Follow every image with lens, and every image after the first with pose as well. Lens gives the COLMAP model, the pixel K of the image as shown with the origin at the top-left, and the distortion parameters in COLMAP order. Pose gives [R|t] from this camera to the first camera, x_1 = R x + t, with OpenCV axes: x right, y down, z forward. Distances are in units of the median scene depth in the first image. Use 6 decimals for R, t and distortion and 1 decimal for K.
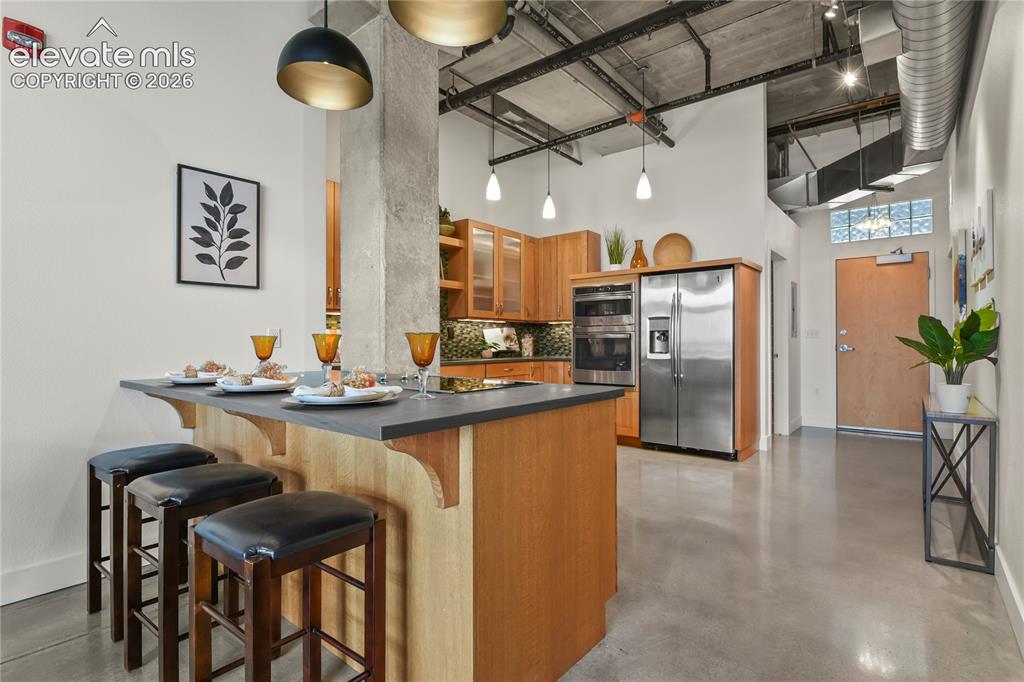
lens RADIAL K [[494.8, 0, 518.5], [0, 494.8, 340.8], [0, 0, 1]] dist [-0.002772, -0.007572]
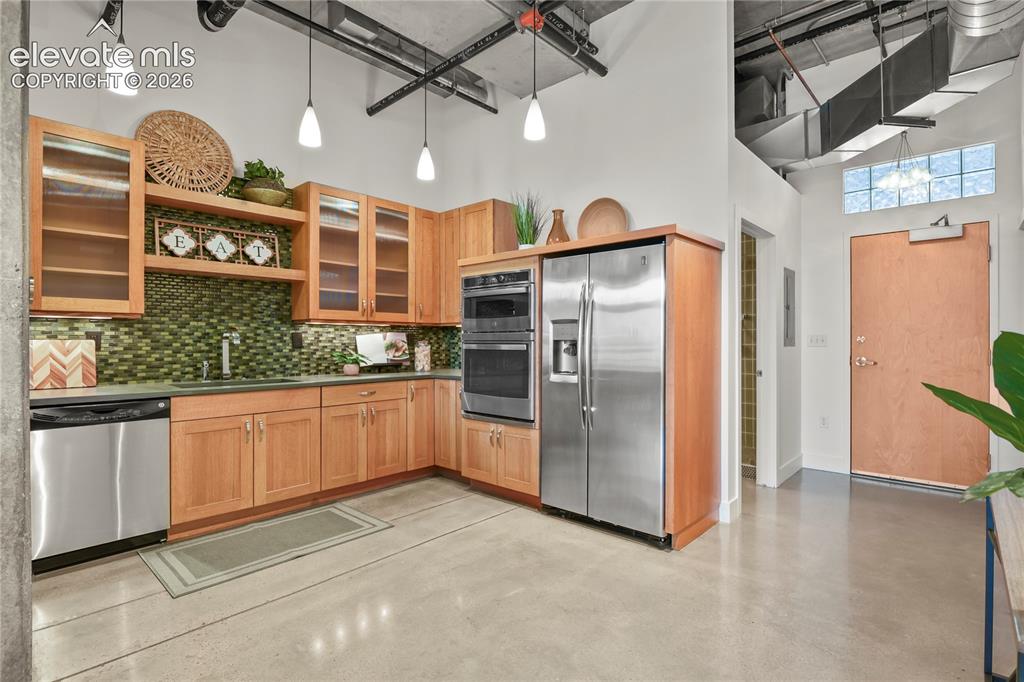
lens RADIAL K [[494.8, 0, 518.5], [0, 494.8, 340.8], [0, 0, 1]] dist [-0.002772, -0.007572]
pose [[0.998305, 0.001656, -0.058180, 0.249721], [-0.001330, 0.999983, 0.005633, -0.022200], [0.058188, -0.005546, 0.998290, 0.316703]]
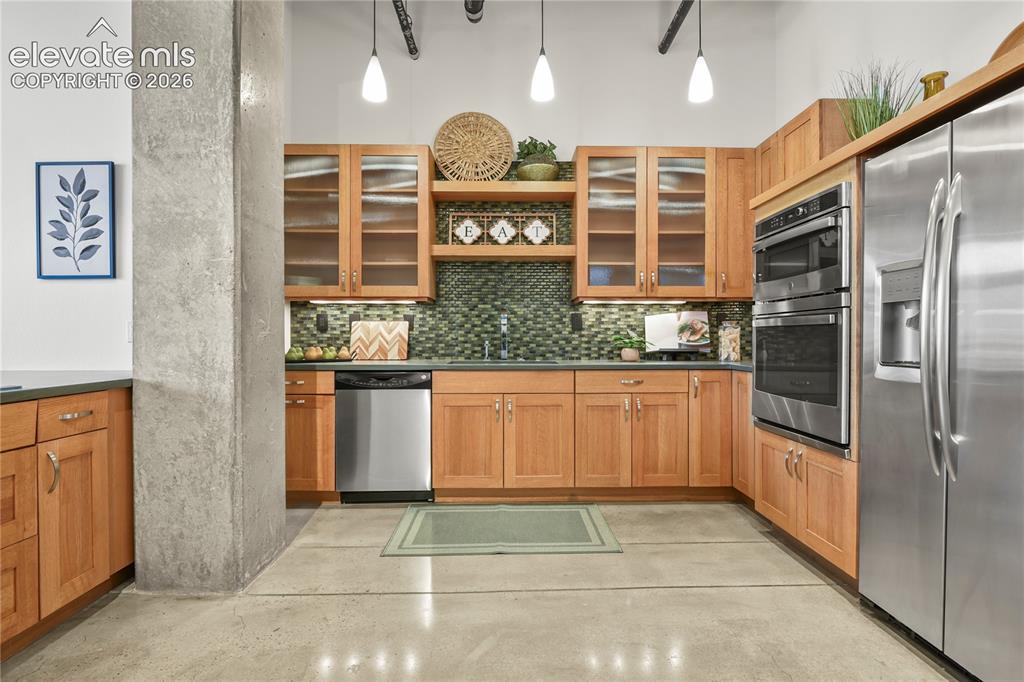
lens RADIAL K [[494.8, 0, 518.5], [0, 494.8, 340.8], [0, 0, 1]] dist [-0.002772, -0.007572]
pose [[0.644372, 0.004754, -0.764697, 0.360363], [0.003518, 0.999952, 0.009181, 0.003339], [0.764704, -0.008606, 0.644324, 0.539897]]
